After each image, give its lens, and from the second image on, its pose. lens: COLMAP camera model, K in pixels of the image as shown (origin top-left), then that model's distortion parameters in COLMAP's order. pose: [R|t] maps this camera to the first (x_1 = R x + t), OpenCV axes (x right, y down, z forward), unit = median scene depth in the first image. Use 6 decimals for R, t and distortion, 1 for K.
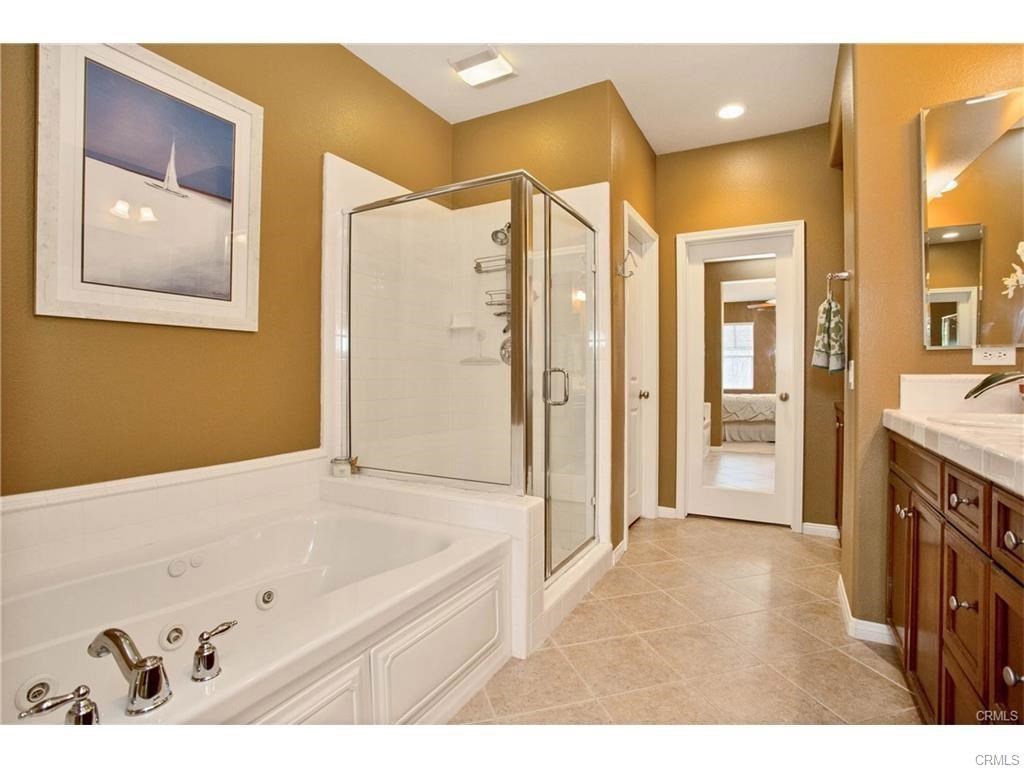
lens RADIAL K [[513.0, 0, 510.7], [0, 513.0, 377.4], [0, 0, 1]] dist [-0.028395, 0.000229]
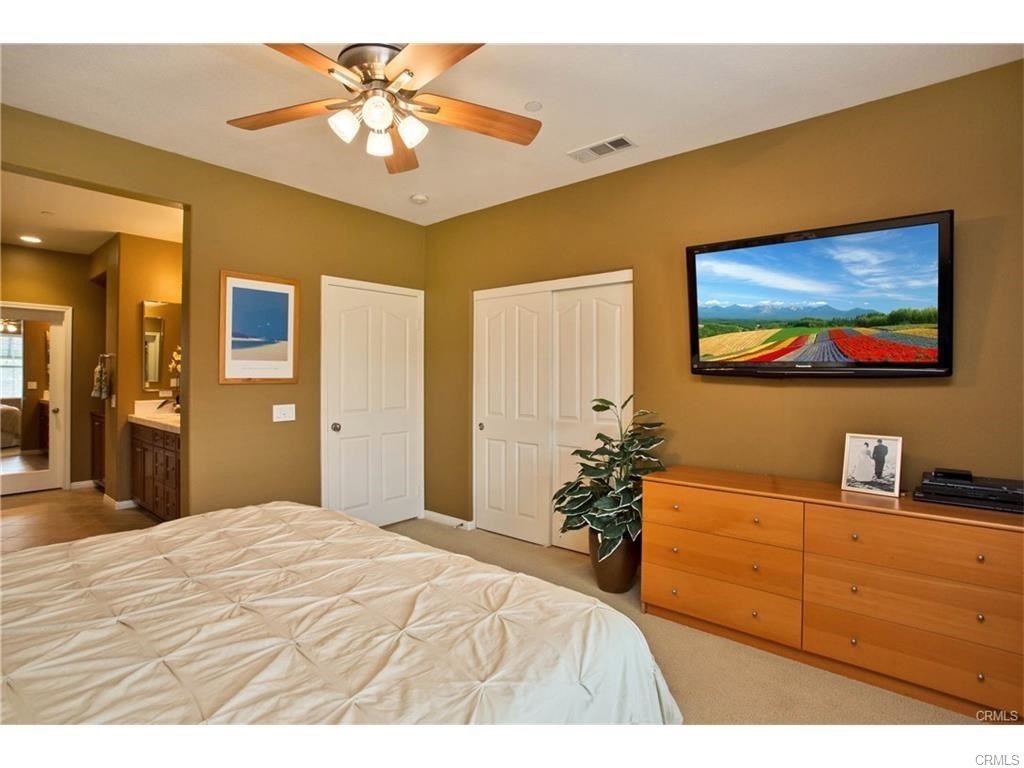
lens RADIAL K [[493.9, 0, 488.6], [0, 493.9, 375.0], [0, 0, 1]] dist [-0.036317, 0.000169]
pose [[0.220667, -0.008163, 0.975315, -1.228635], [0.002086, 0.999967, 0.007898, -0.152475], [-0.975347, 0.000292, 0.220677, -1.301373]]
